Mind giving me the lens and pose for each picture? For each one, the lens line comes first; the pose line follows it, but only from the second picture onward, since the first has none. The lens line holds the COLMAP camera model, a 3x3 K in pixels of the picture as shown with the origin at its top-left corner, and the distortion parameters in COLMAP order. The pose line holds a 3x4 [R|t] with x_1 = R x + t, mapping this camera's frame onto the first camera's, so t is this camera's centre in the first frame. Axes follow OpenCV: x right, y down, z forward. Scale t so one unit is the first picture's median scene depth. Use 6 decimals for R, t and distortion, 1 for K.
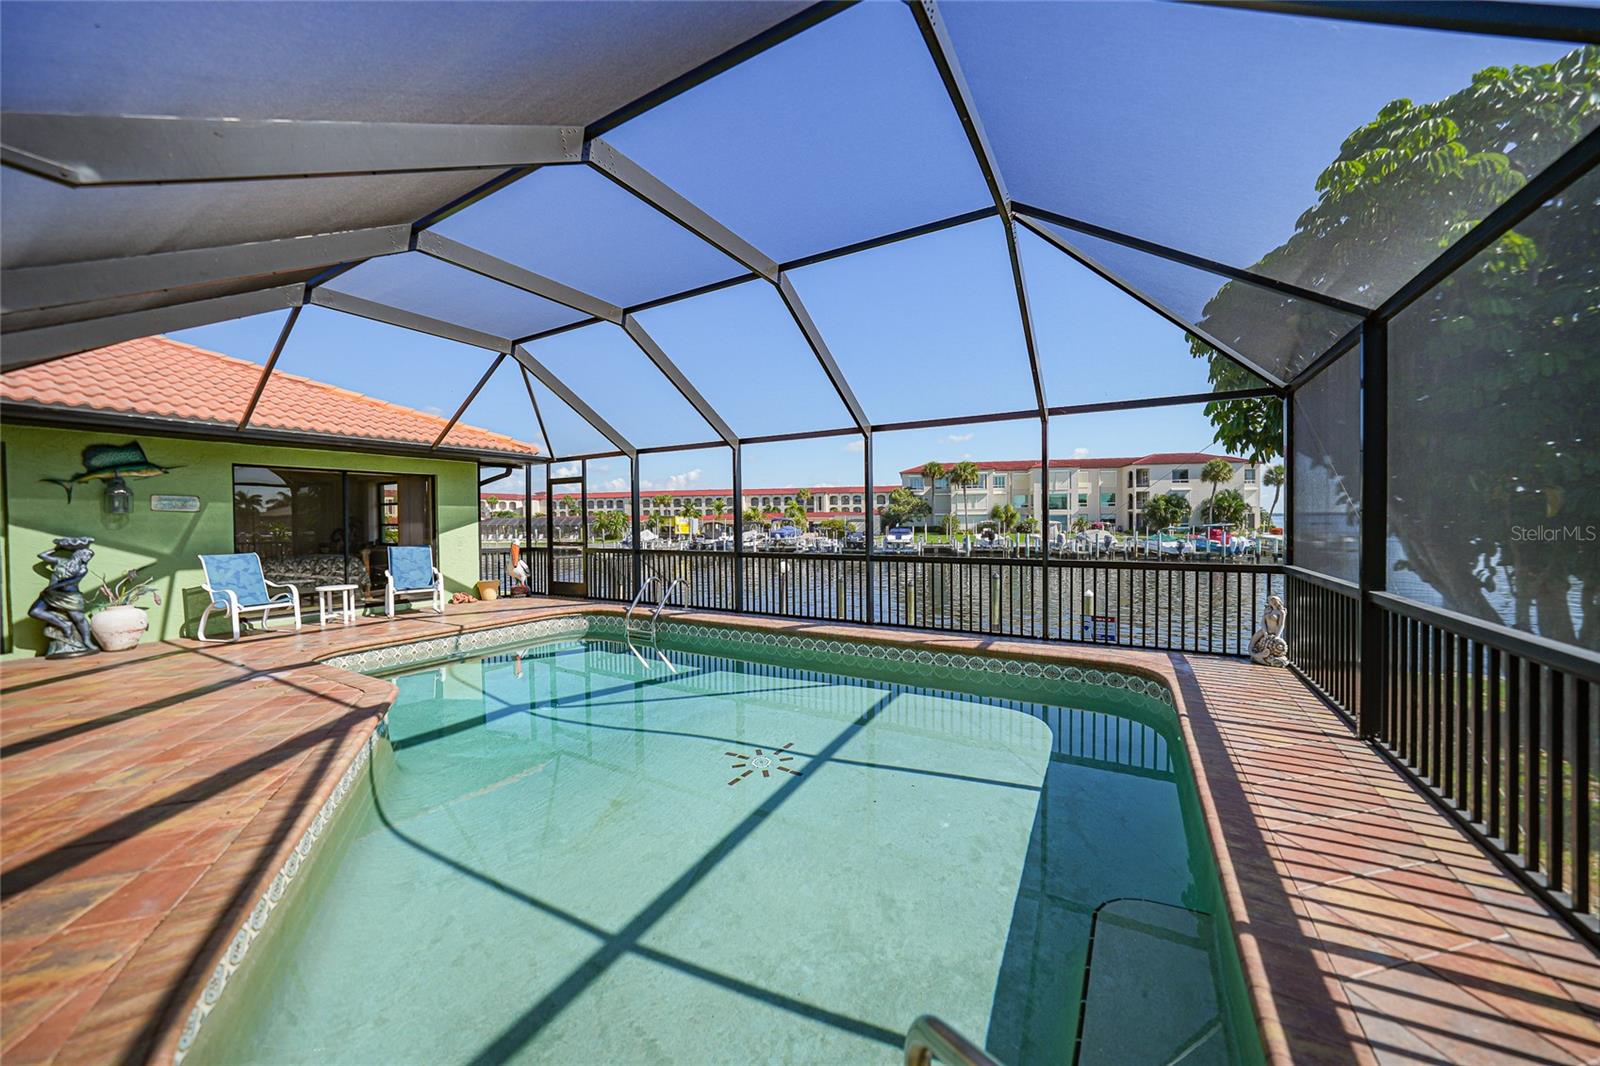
lens RADIAL K [[556.9, 0, 801.9], [0, 556.9, 529.4], [0, 0, 1]] dist [-0.028395, 0.006615]
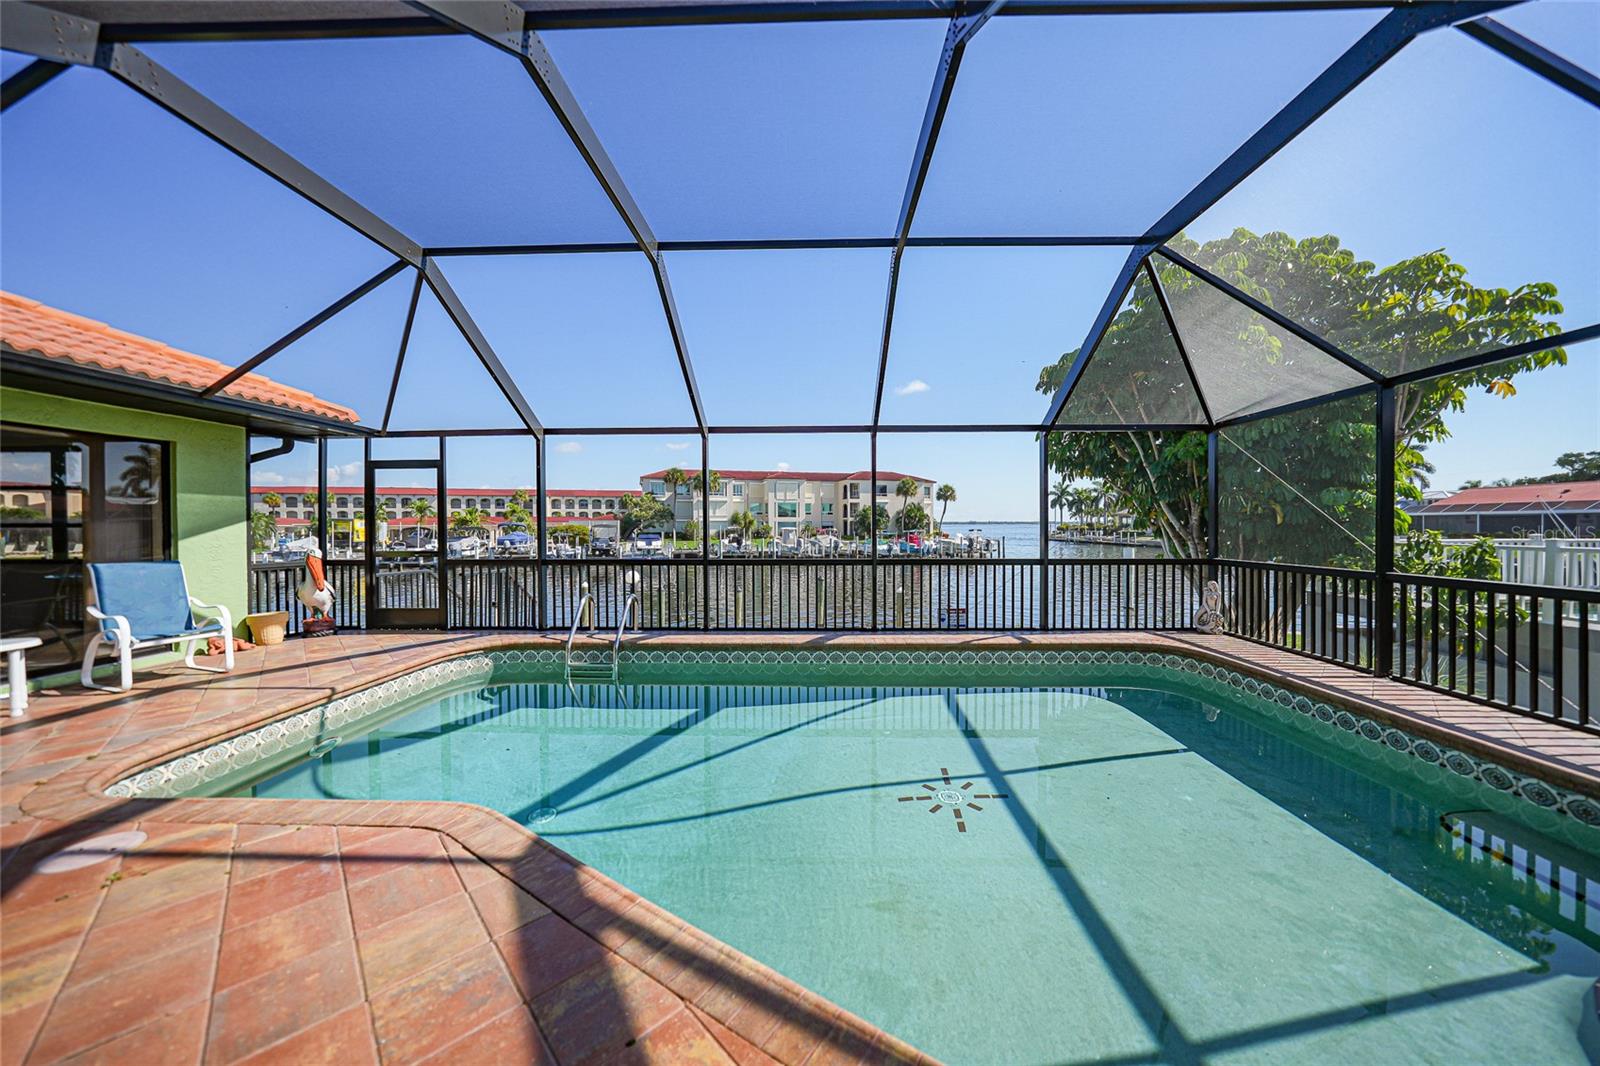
lens RADIAL K [[552.5, 0, 802.0], [0, 552.5, 530.7], [0, 0, 1]] dist [-0.027096, 0.006131]
pose [[0.879244, 0.001546, 0.476369, -0.198419], [0.002620, 0.999964, -0.008081, 0.002207], [-0.476364, 0.008354, 0.879208, 0.097018]]
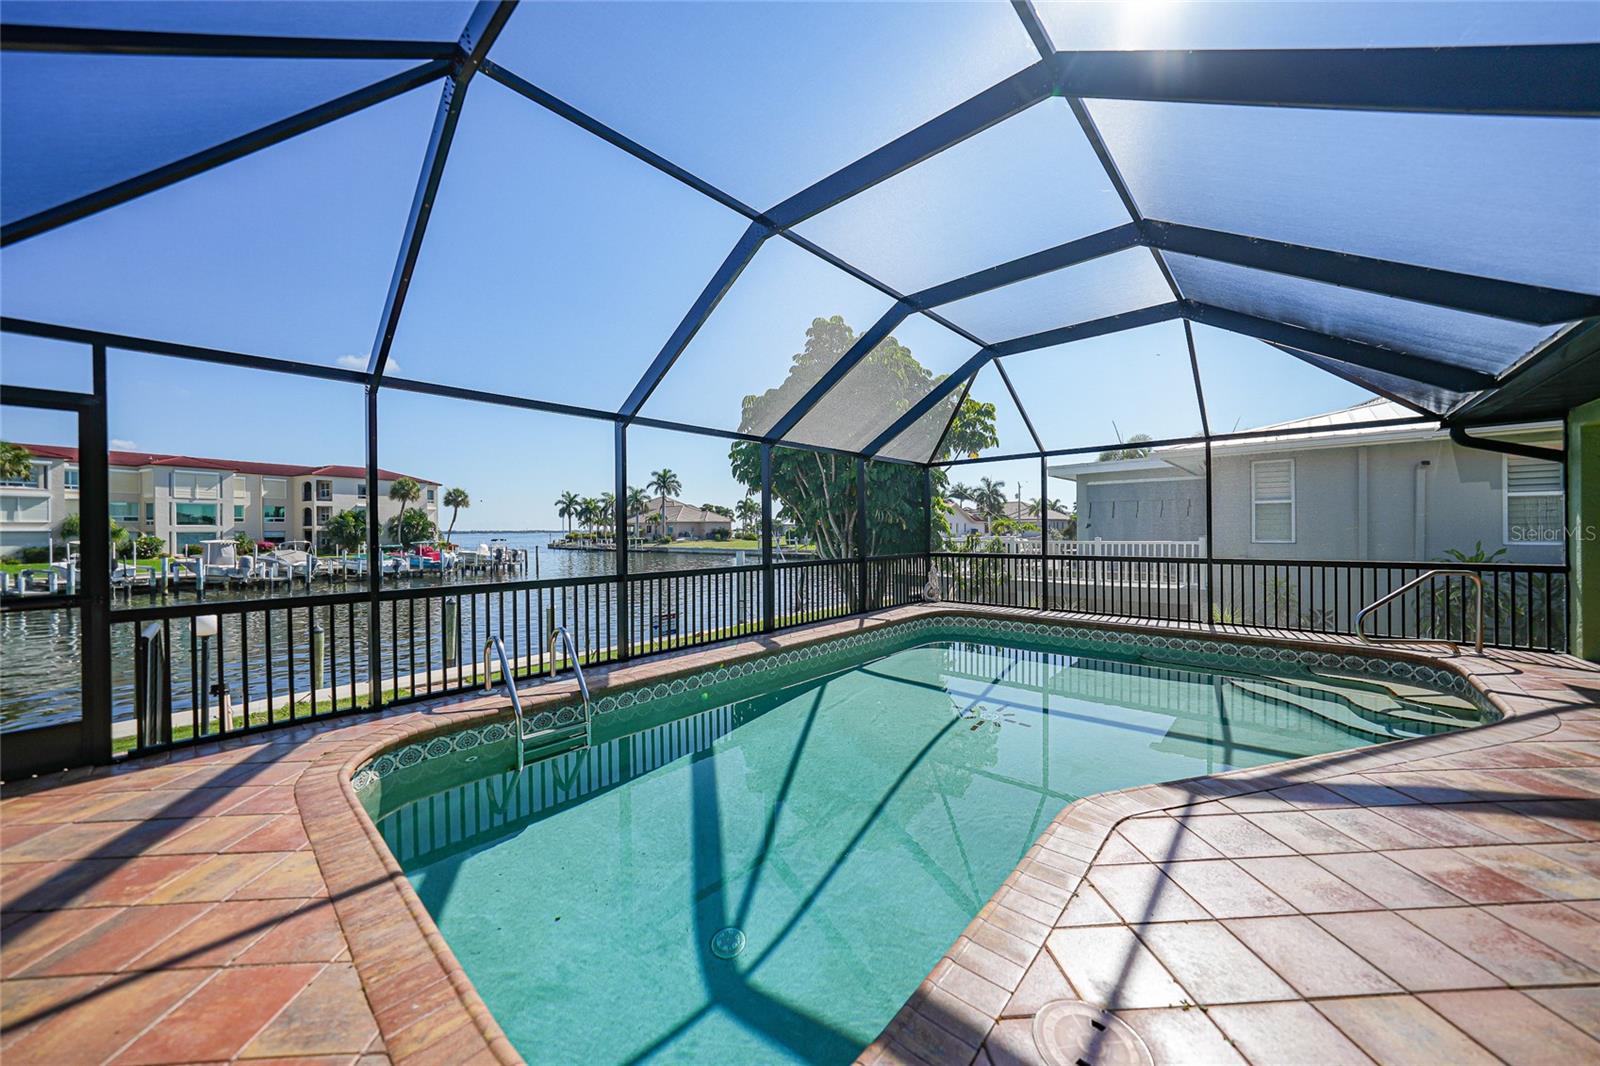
lens RADIAL K [[552.5, 0, 802.0], [0, 552.5, 530.7], [0, 0, 1]] dist [-0.027096, 0.006131]
pose [[0.207205, 0.006551, 0.978276, -0.382887], [0.024186, 0.999638, -0.011817, -0.000722], [-0.977999, 0.026109, 0.206971, 0.325632]]
